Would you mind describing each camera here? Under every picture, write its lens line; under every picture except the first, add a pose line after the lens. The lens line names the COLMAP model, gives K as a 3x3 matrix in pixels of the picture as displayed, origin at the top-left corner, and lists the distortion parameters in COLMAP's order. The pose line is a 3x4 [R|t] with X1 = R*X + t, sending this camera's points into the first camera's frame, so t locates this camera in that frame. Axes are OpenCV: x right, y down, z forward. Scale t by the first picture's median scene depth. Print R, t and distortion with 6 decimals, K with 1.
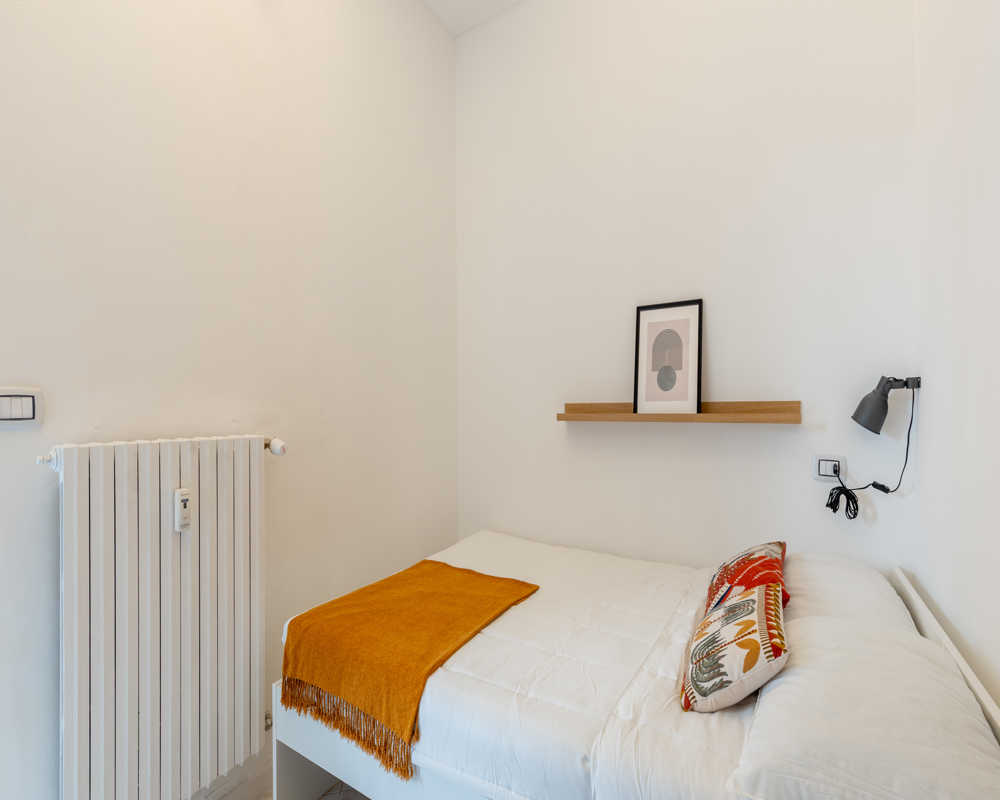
lens RADIAL K [[450.9, 0, 530.5], [0, 450.9, 406.5], [0, 0, 1]] dist [-0.001390, -0.000170]
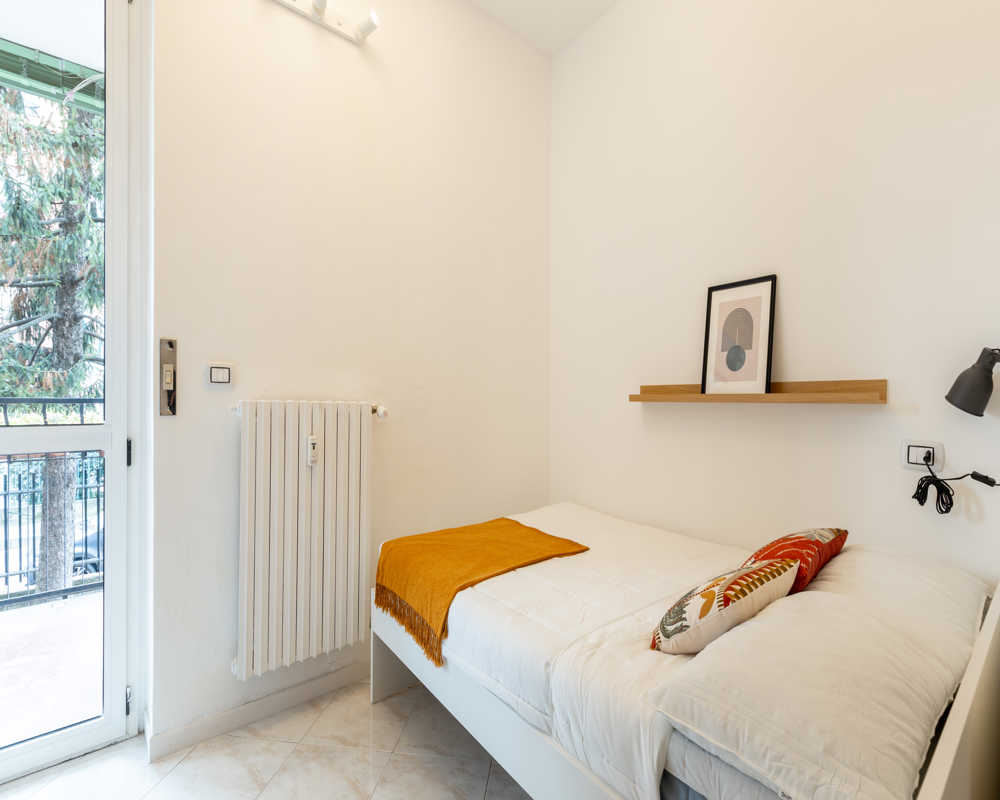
lens RADIAL K [[450.9, 0, 535.1], [0, 450.9, 397.7], [0, 0, 1]] dist [-0.001390, -0.000170]
pose [[0.943698, 0.011408, -0.330611, 0.284004], [-0.014973, 0.999854, -0.008237, 0.050196], [0.330469, 0.012723, 0.943731, -0.090723]]
